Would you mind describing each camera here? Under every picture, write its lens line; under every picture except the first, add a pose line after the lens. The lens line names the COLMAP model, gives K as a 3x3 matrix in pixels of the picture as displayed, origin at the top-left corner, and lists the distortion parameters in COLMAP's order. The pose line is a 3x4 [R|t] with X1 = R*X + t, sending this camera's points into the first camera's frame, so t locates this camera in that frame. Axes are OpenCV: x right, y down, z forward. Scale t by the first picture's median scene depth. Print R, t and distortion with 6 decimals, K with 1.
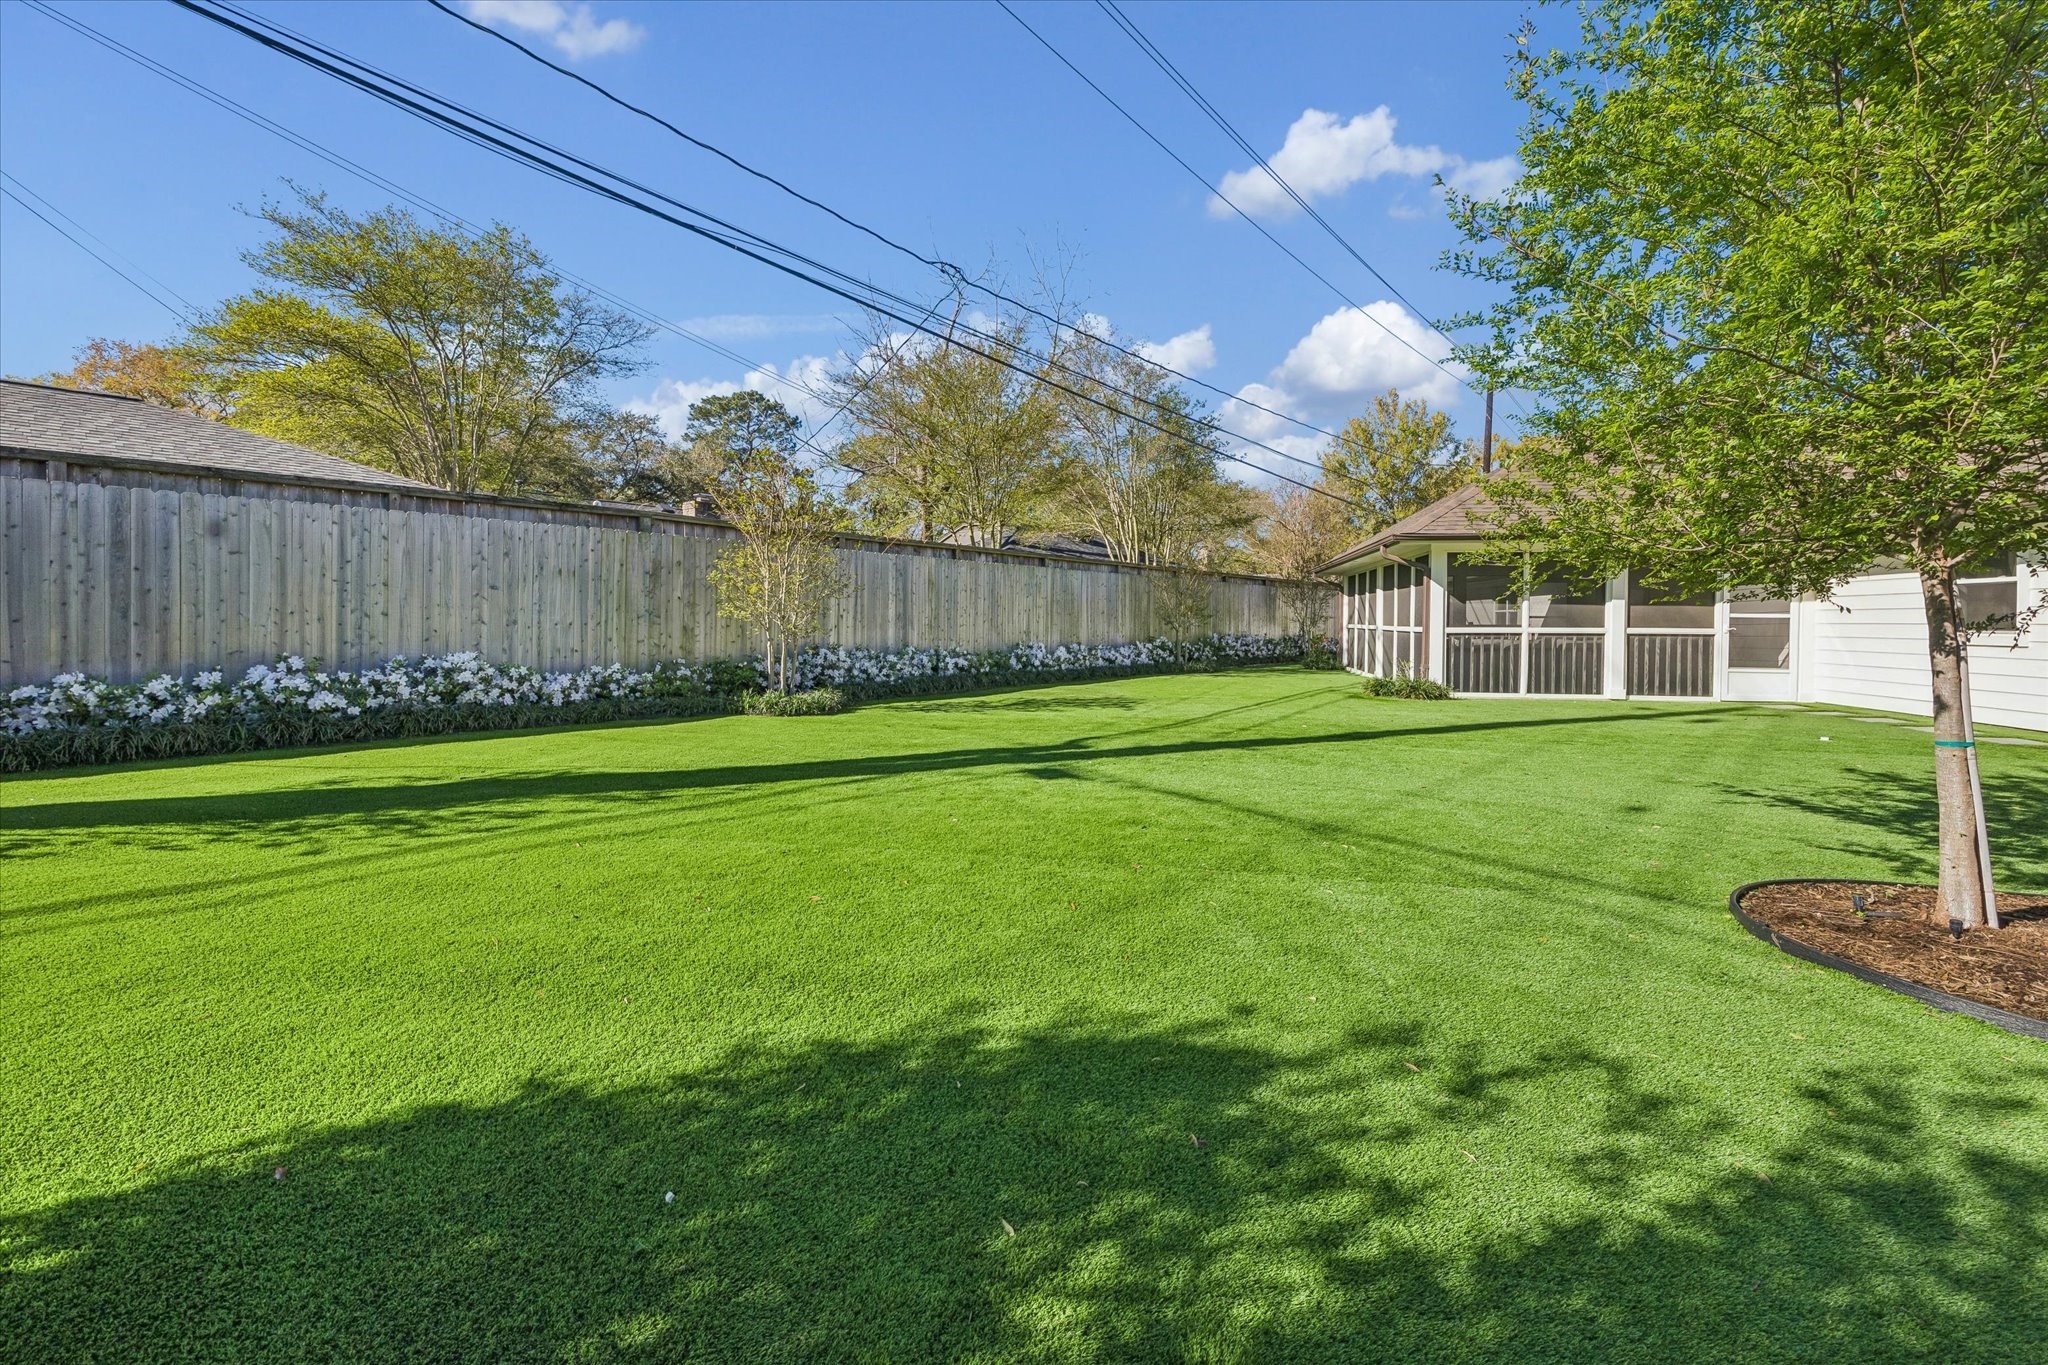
lens RADIAL K [[939.4, 0, 1043.2], [0, 939.4, 681.1], [0, 0, 1]] dist [-0.002668, -0.000033]
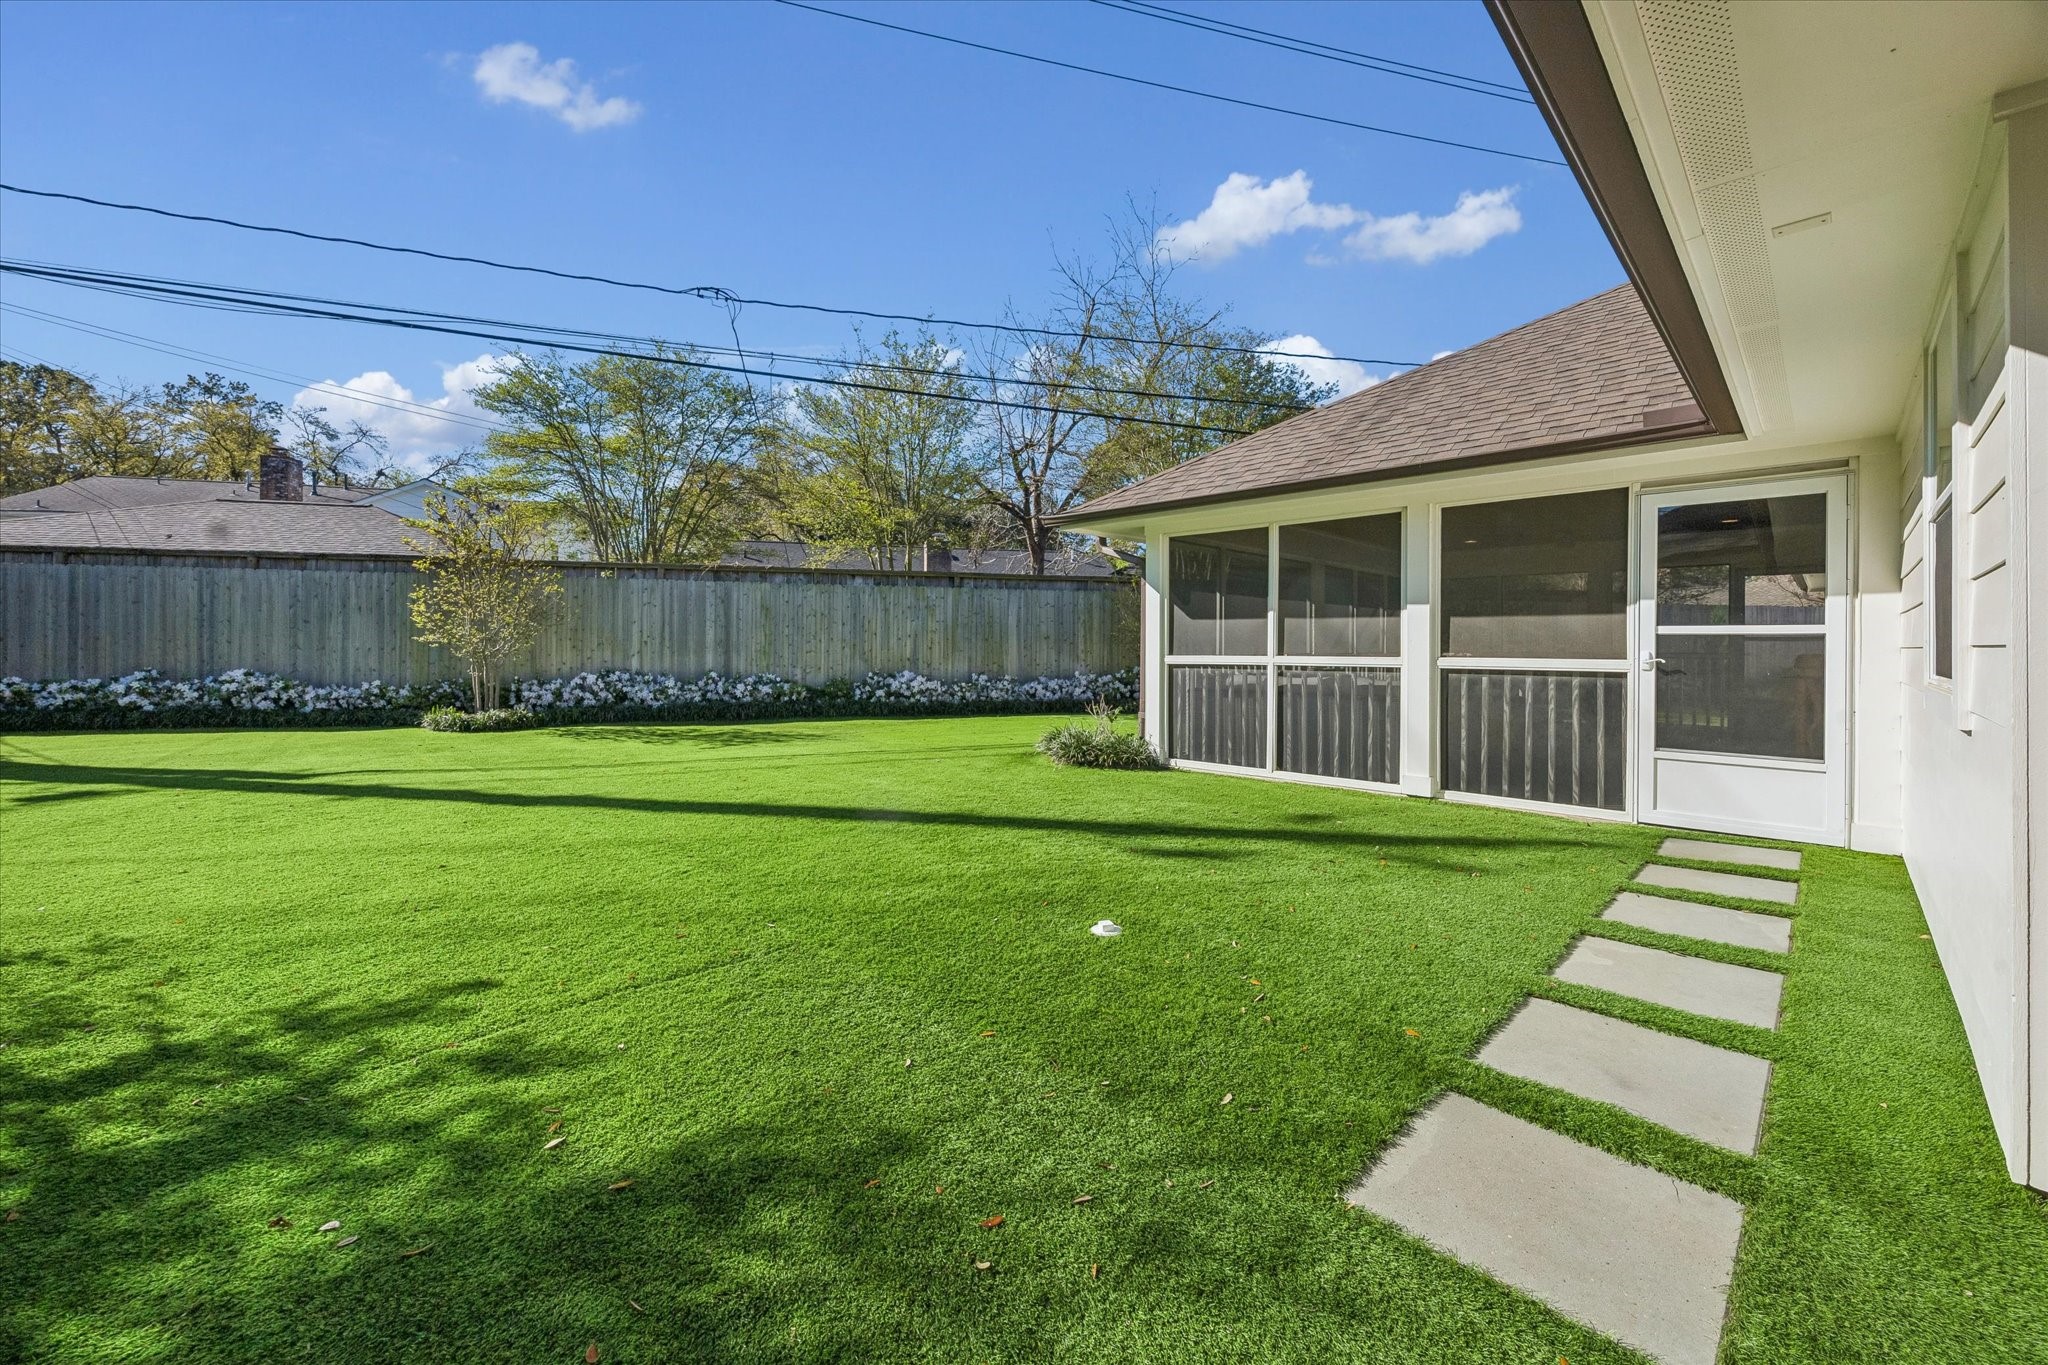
lens RADIAL K [[939.4, 0, 1043.2], [0, 939.4, 681.1], [0, 0, 1]] dist [-0.002668, -0.000033]
pose [[0.765502, 0.020909, -0.643094, 1.002636], [-0.042370, 0.998941, -0.017955, -0.032612], [0.642037, 0.040993, 0.765577, 0.604828]]
